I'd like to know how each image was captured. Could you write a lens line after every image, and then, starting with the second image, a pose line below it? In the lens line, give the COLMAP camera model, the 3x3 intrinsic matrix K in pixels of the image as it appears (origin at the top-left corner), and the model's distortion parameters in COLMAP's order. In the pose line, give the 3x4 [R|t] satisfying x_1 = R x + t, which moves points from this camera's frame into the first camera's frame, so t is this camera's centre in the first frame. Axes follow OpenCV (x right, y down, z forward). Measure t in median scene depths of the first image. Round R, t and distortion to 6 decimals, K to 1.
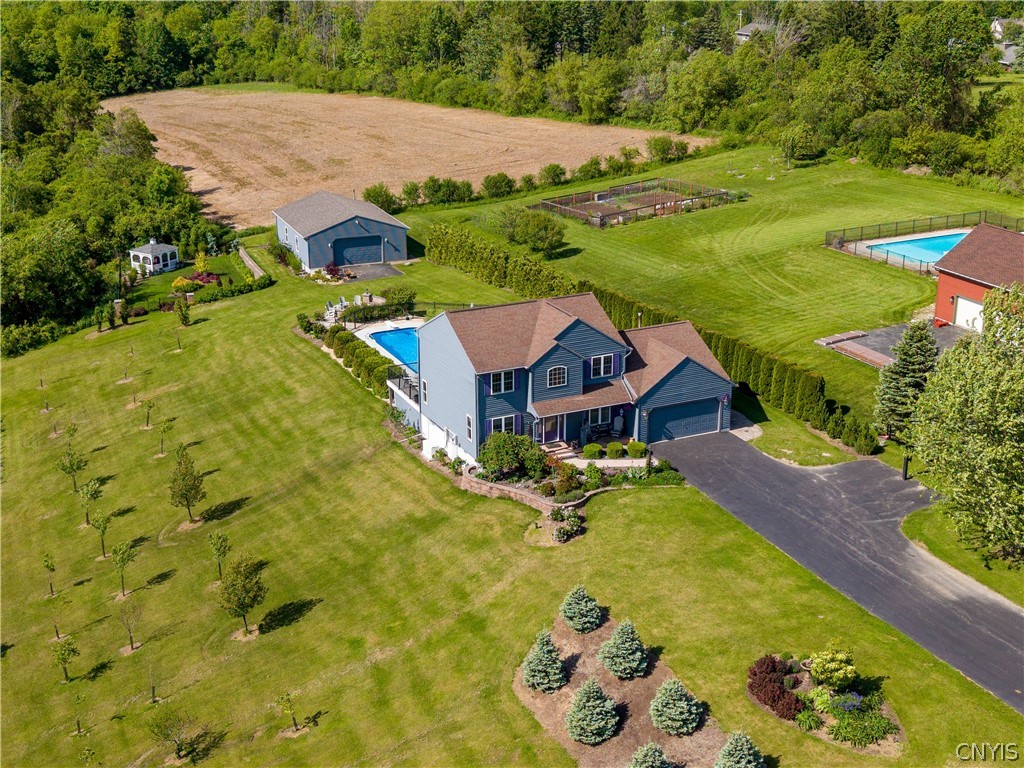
lens RADIAL K [[1359.5, 0, 512.0], [0, 1359.5, 384.0], [0, 0, 1]] dist [0.283766, -1.163248]
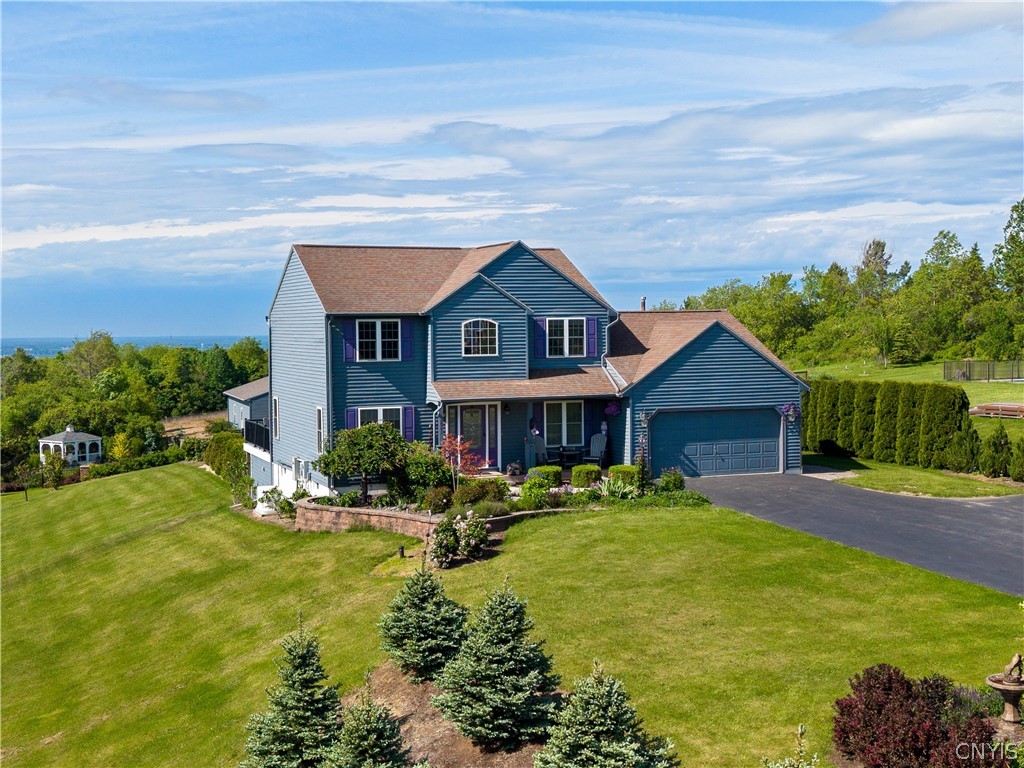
lens RADIAL K [[1359.5, 0, 512.0], [0, 1359.5, 384.0], [0, 0, 1]] dist [0.283766, -1.163248]
pose [[0.997625, -0.002009, -0.068857, 0.045084], [-0.017741, 0.958365, -0.284996, 0.091237], [0.066563, 0.285540, 0.956052, 0.251716]]
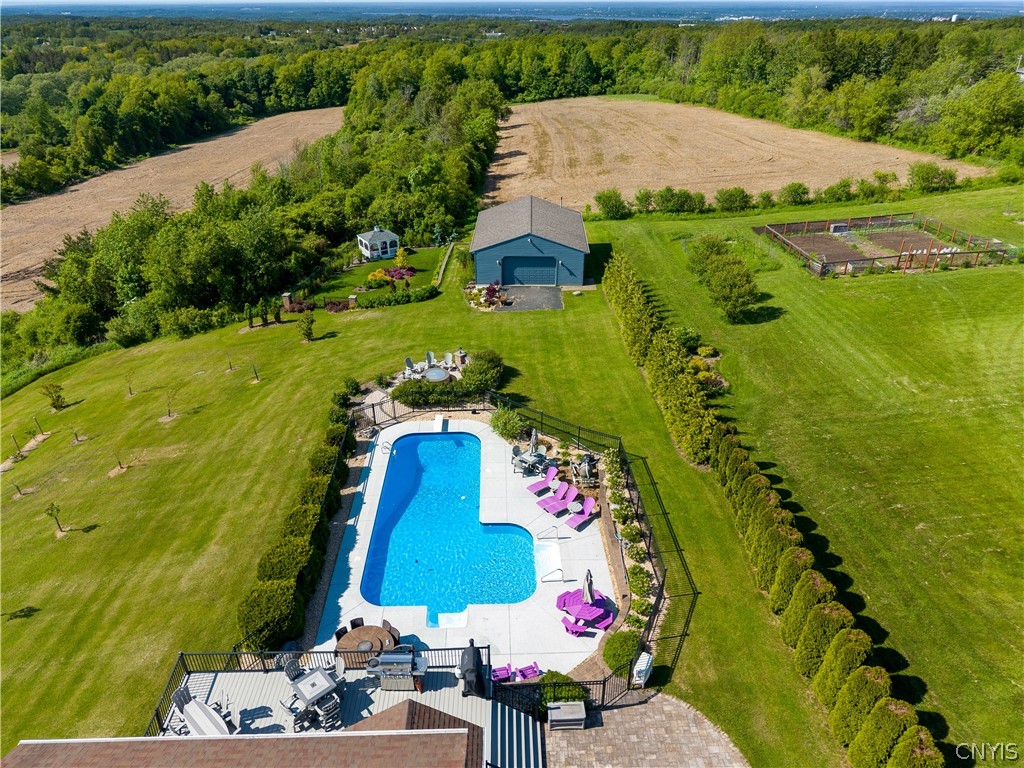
lens RADIAL K [[696.2, 0, 512.0], [0, 696.2, 384.0], [0, 0, 1]] dist [0.007560, -0.002265]
pose [[0.916495, 0.197246, -0.348038, 0.051557], [-0.134021, 0.971110, 0.197444, -0.105530], [0.376928, -0.134312, 0.916453, 0.512850]]
